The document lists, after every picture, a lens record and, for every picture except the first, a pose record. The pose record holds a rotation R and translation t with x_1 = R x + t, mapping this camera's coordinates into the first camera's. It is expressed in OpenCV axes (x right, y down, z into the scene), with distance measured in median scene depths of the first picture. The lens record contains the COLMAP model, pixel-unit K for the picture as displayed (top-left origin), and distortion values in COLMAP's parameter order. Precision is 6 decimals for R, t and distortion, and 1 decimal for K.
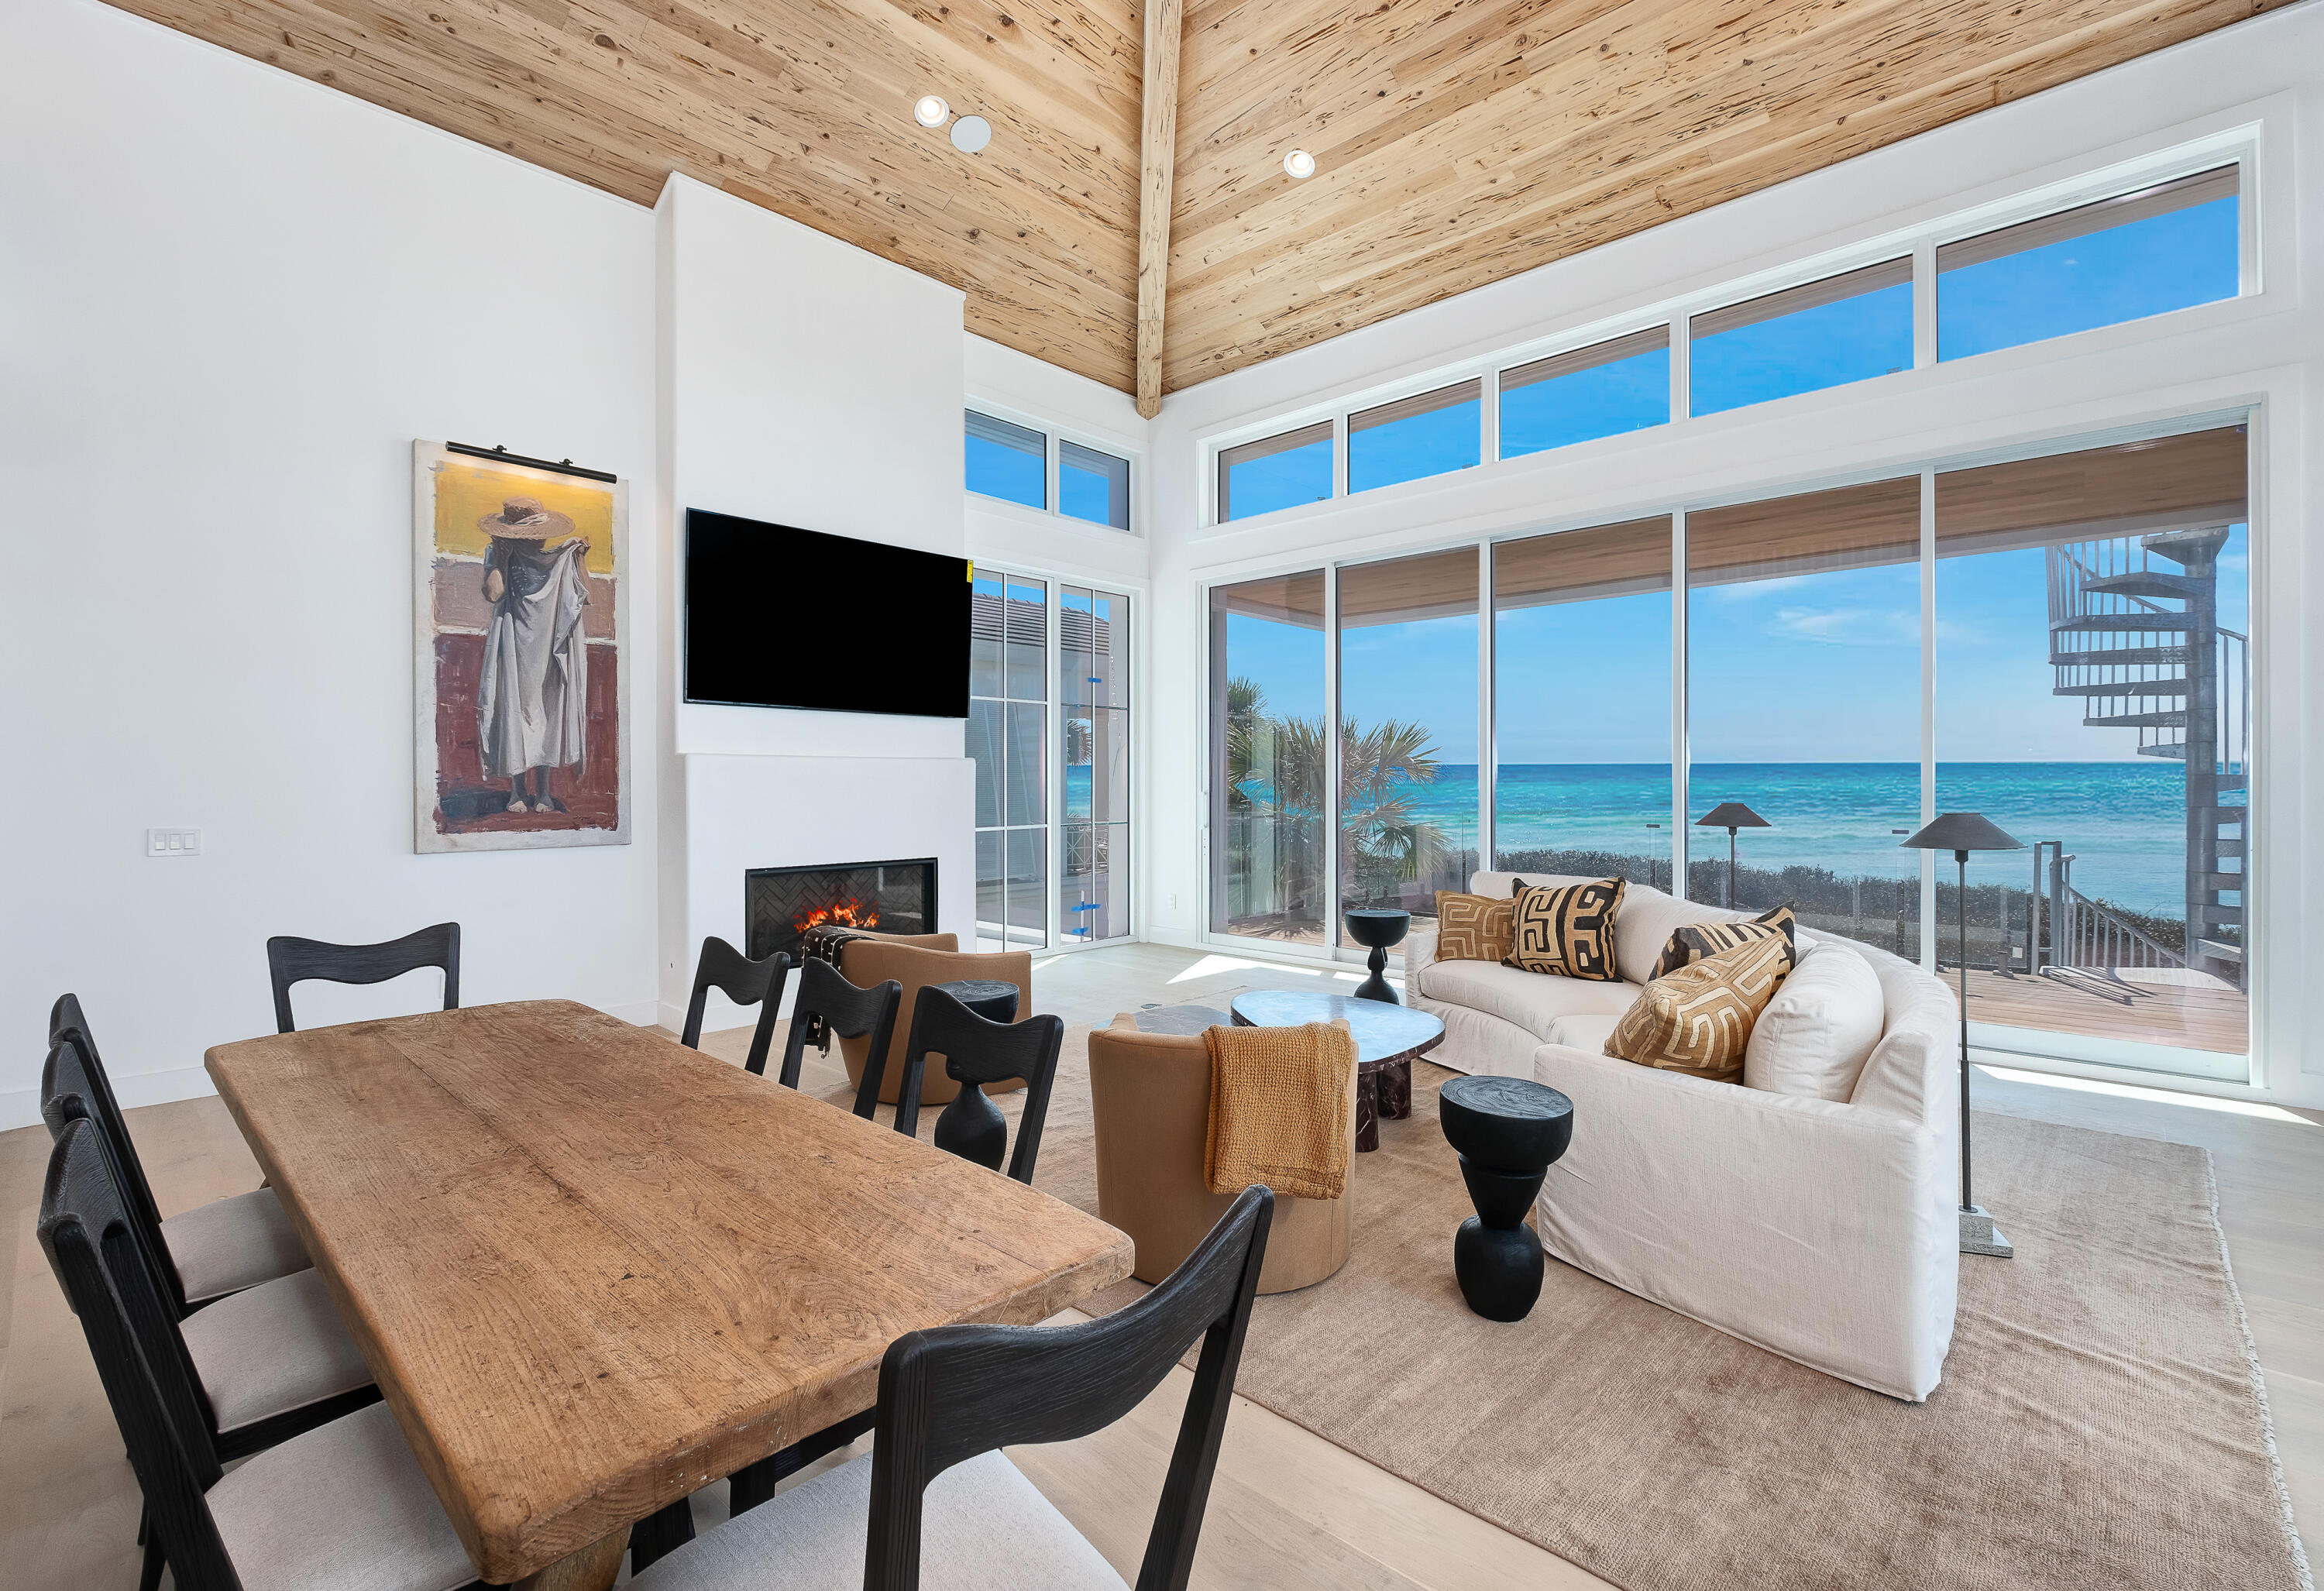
lens RADIAL K [[1033.5, 0, 1170.8], [0, 1033.5, 785.2], [0, 0, 1]] dist [0.003323, -0.004490]
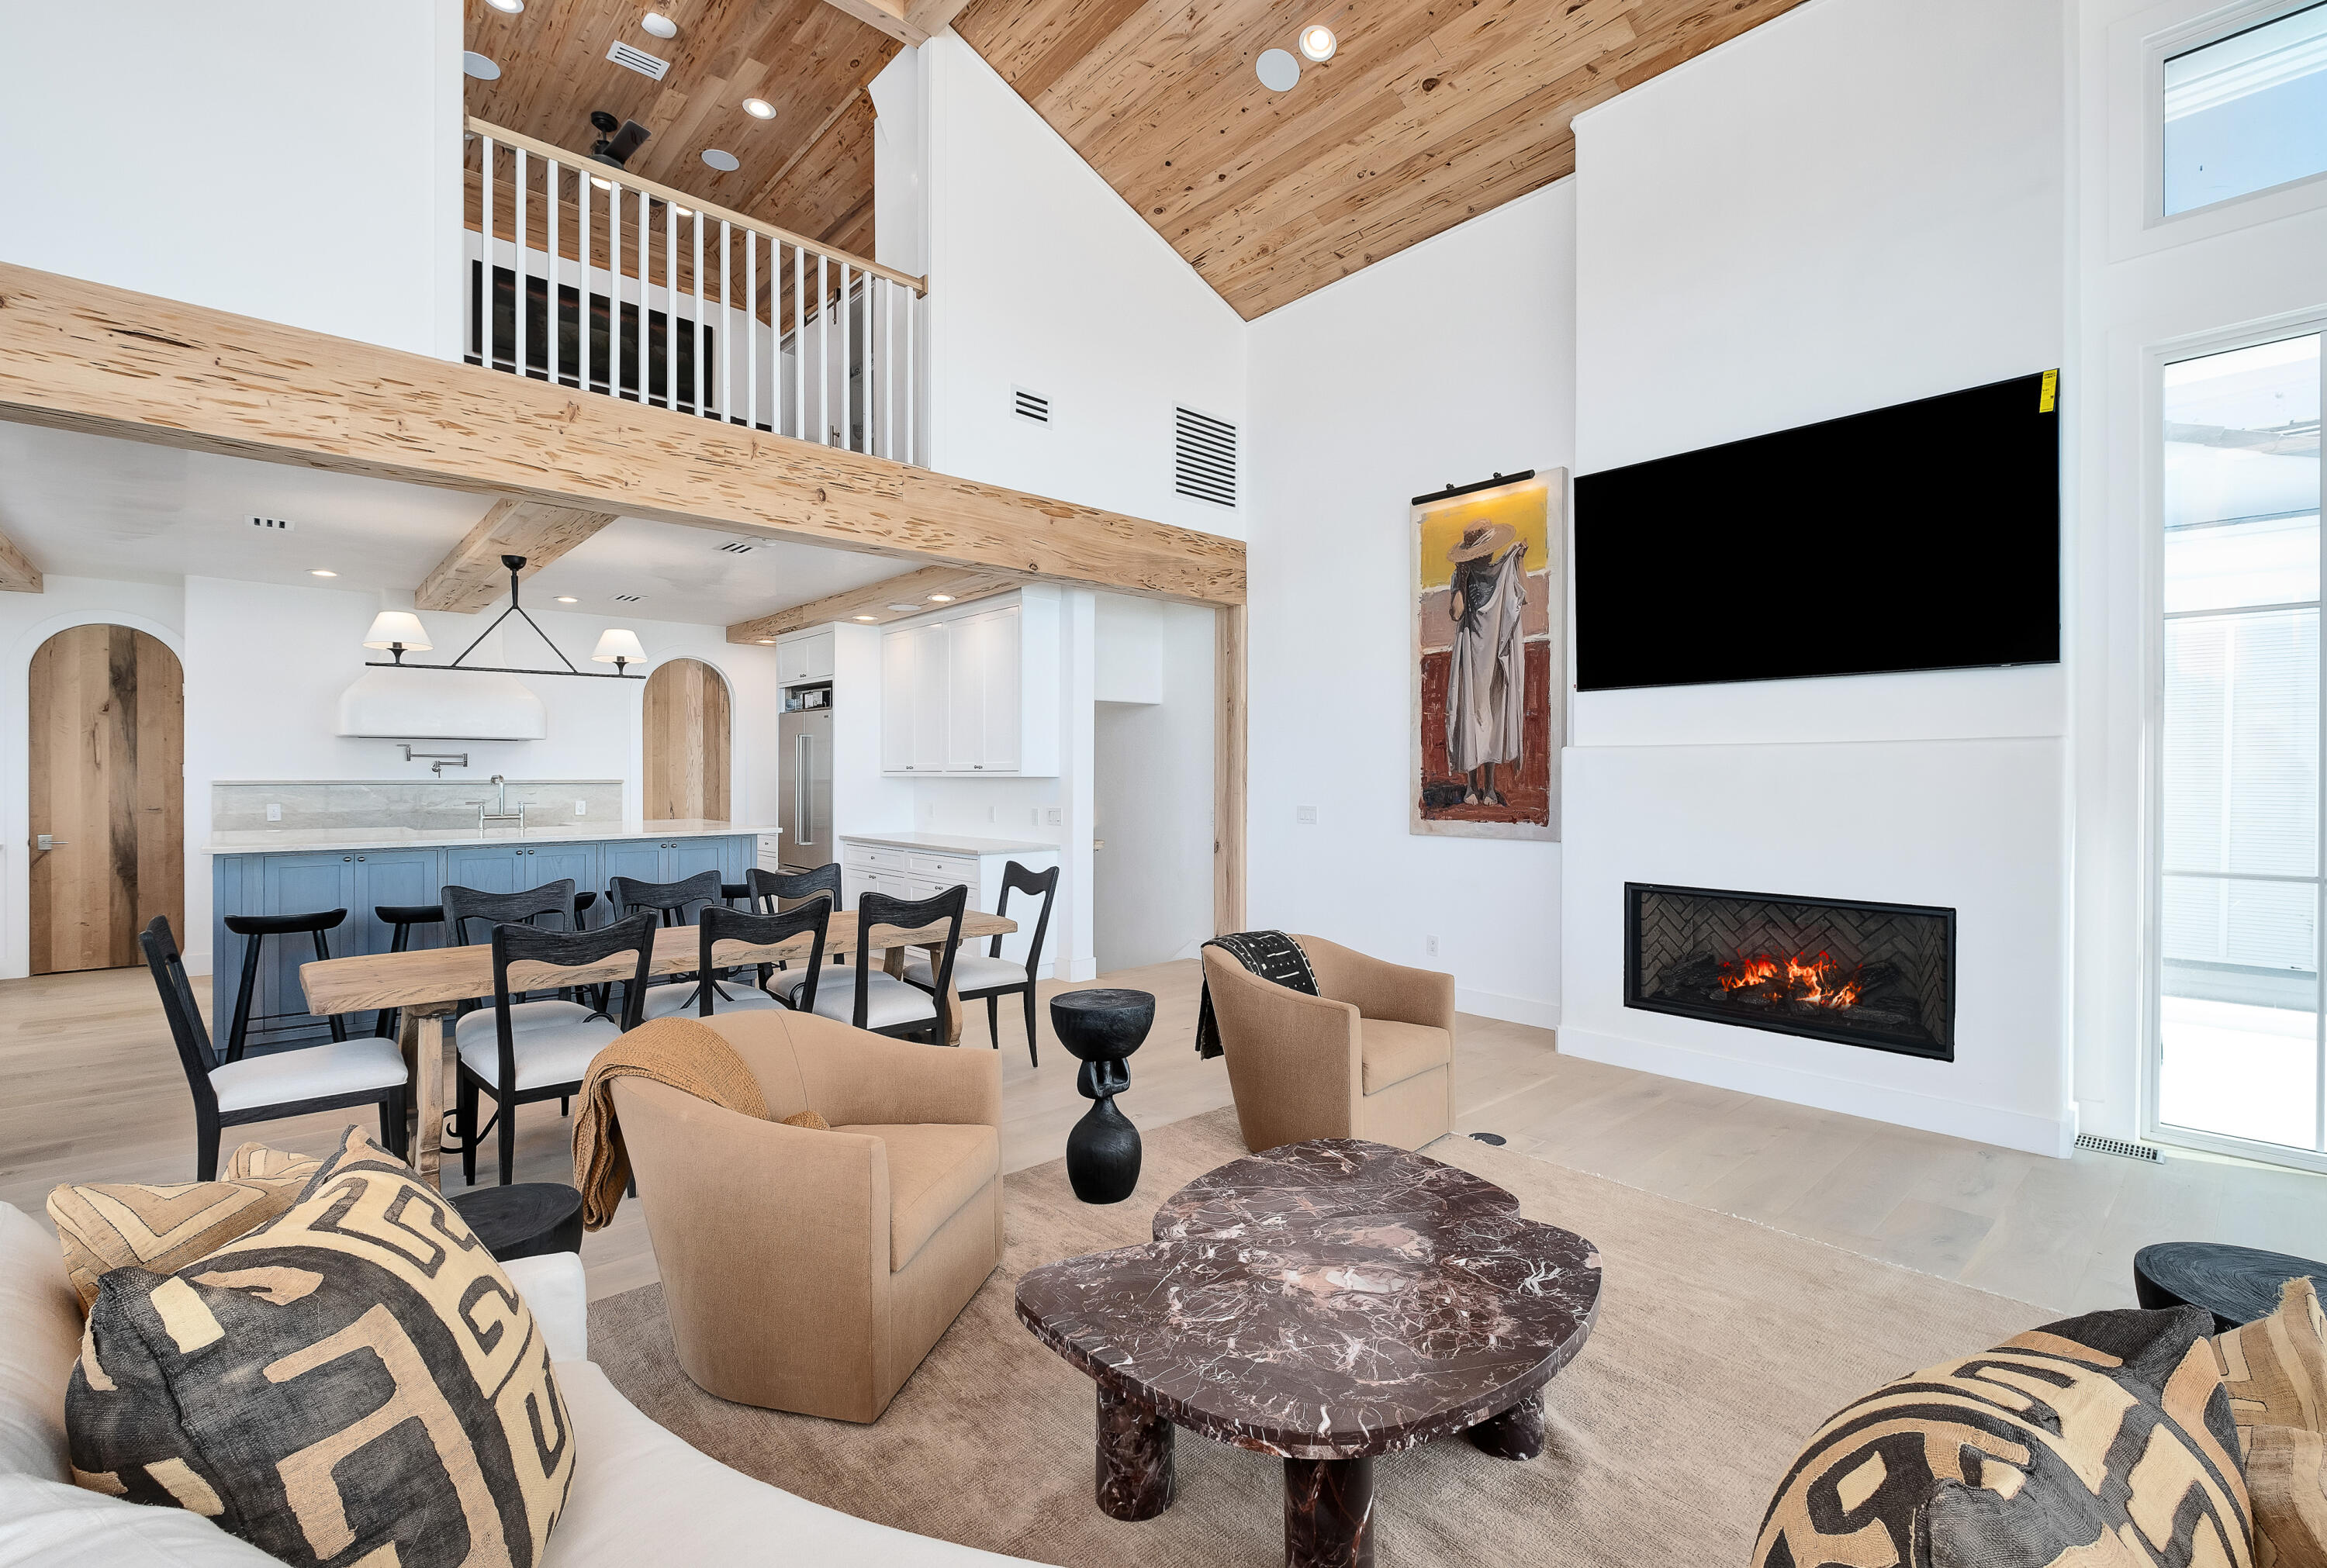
lens RADIAL K [[1035.0, 0, 1183.9], [0, 1035.0, 777.0], [0, 0, 1]] dist [0.009322, -0.007457]
pose [[-0.083758, 0.003838, -0.996479, 0.501885], [-0.005024, 0.999978, 0.004274, -0.006576], [0.996473, 0.005364, -0.083737, 0.773379]]
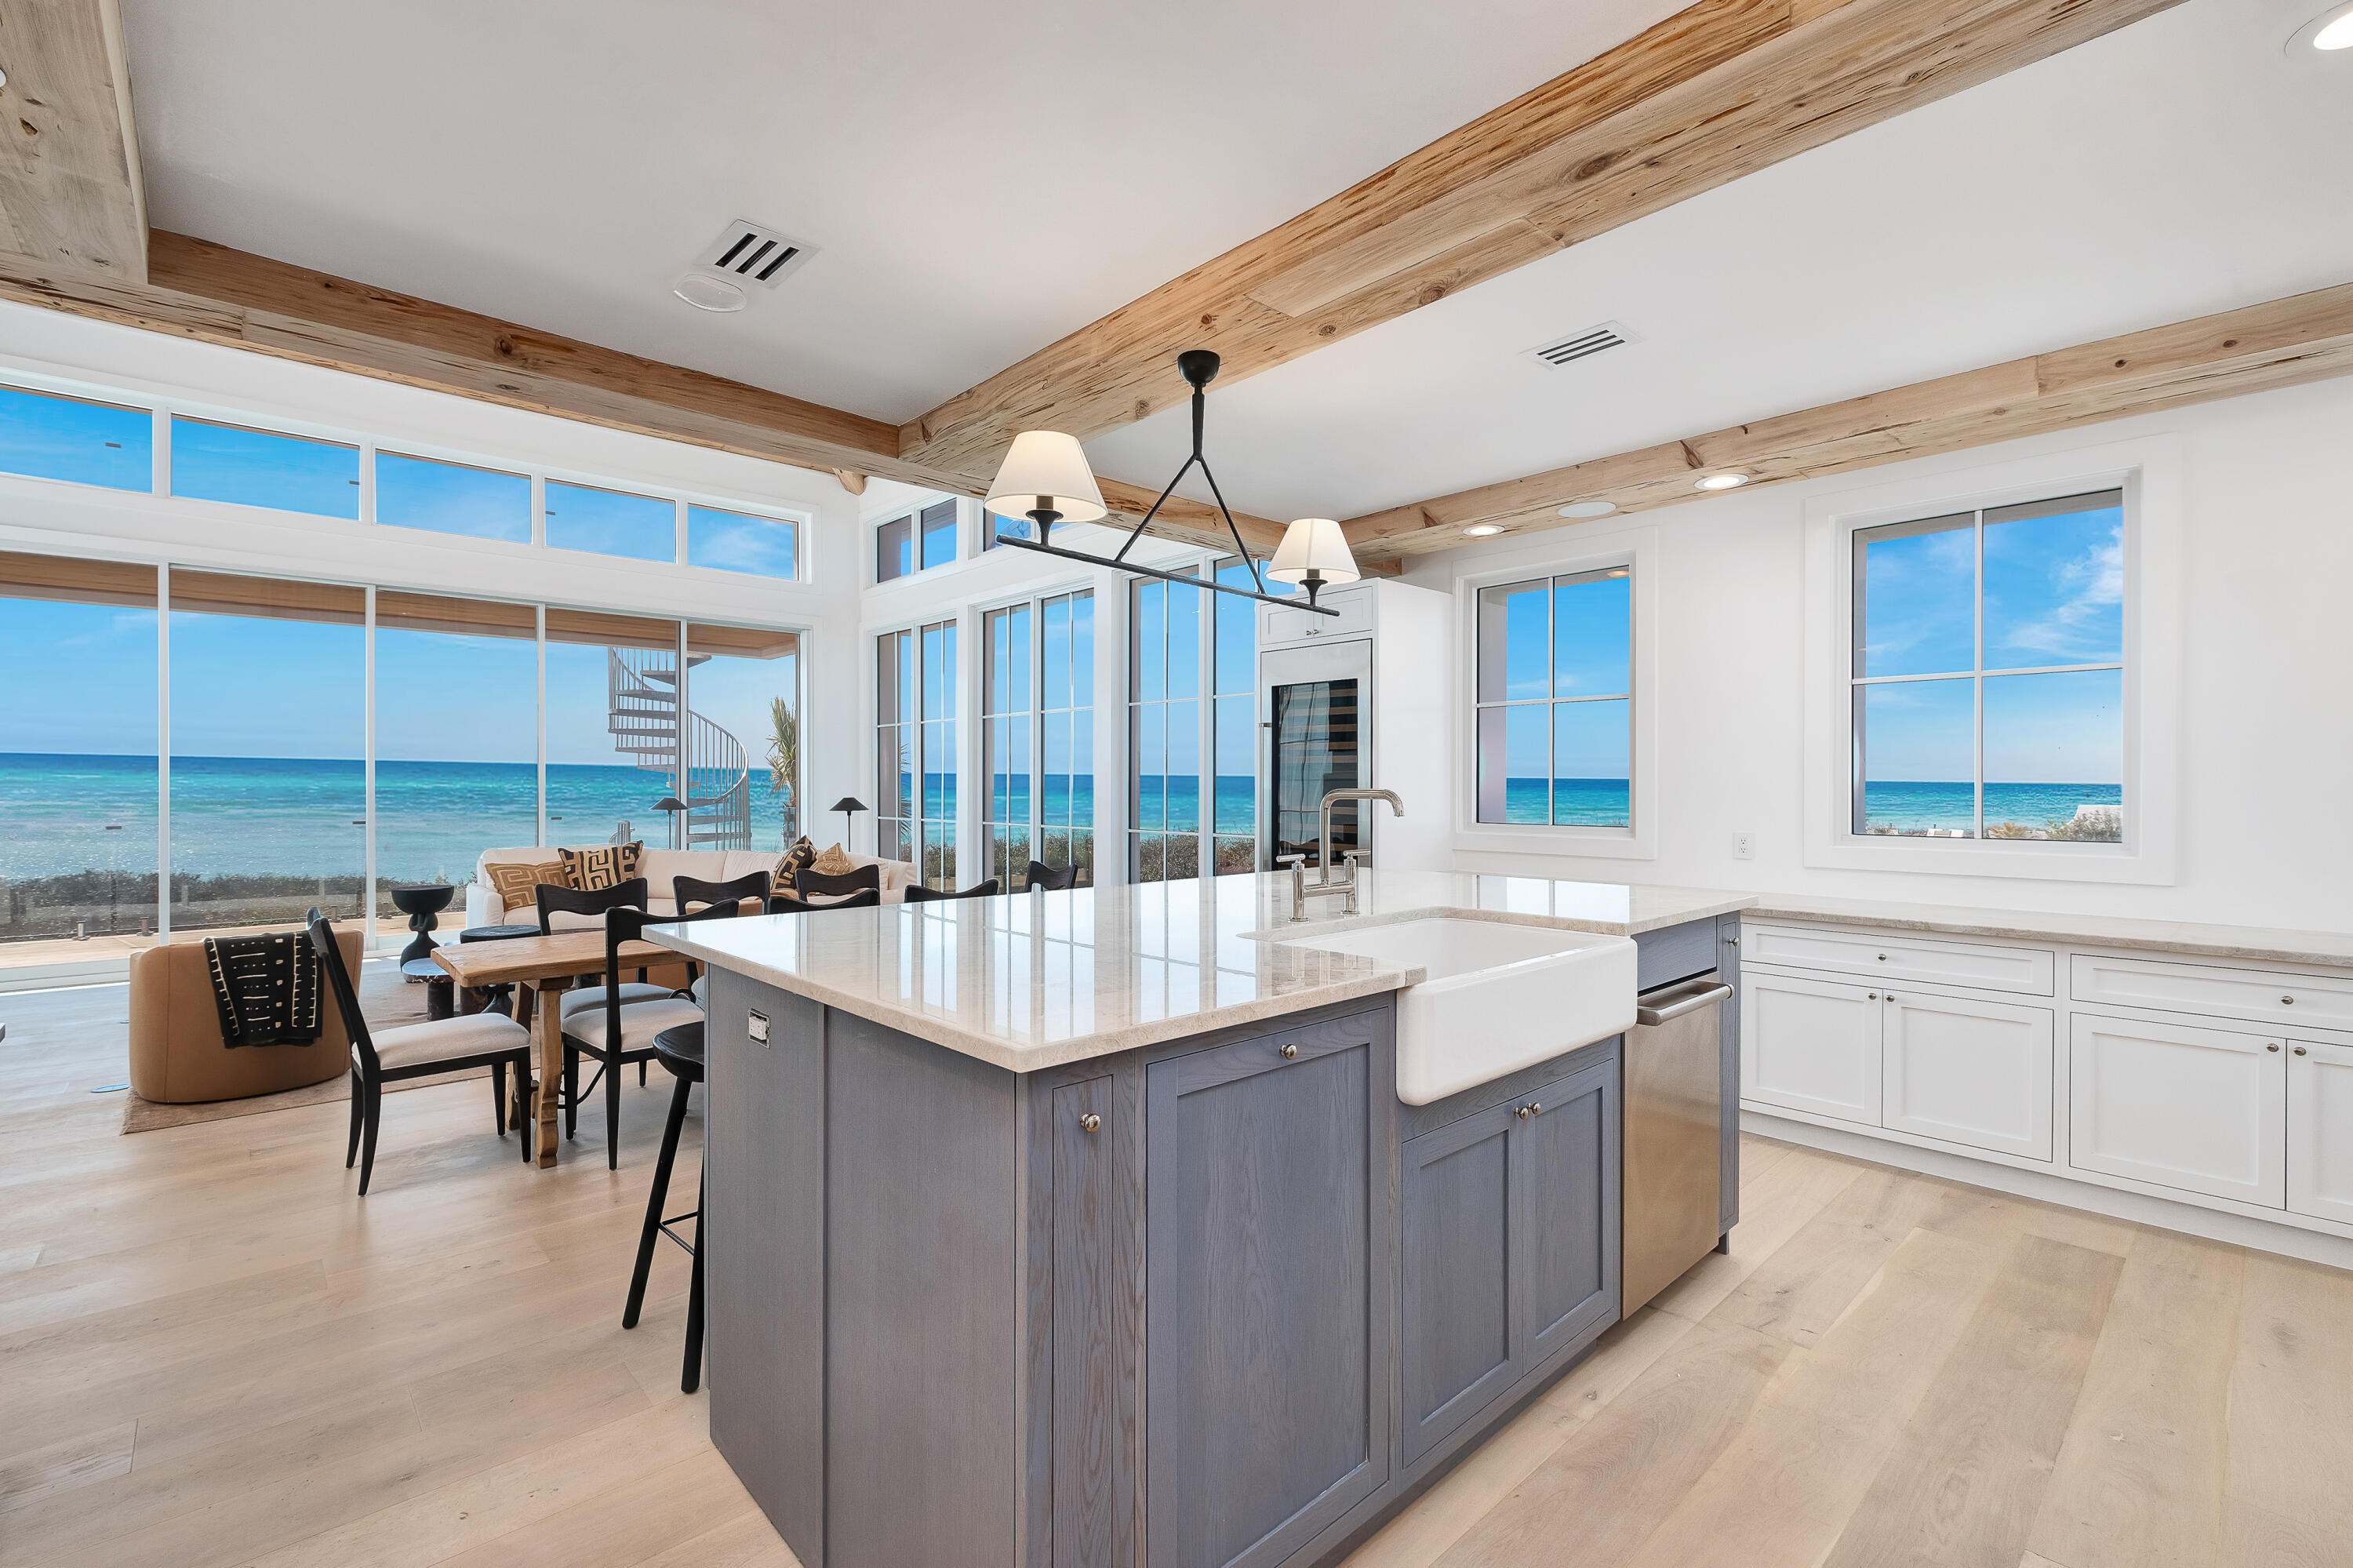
lens RADIAL K [[1021.9, 0, 1183.7], [0, 1021.9, 783.0], [0, 0, 1]] dist [0.002504, -0.003091]
pose [[0.072389, 0.002497, 0.997373, -1.052129], [0.002339, 0.999994, -0.002674, -0.001616], [-0.997374, 0.002526, 0.072382, -0.042039]]
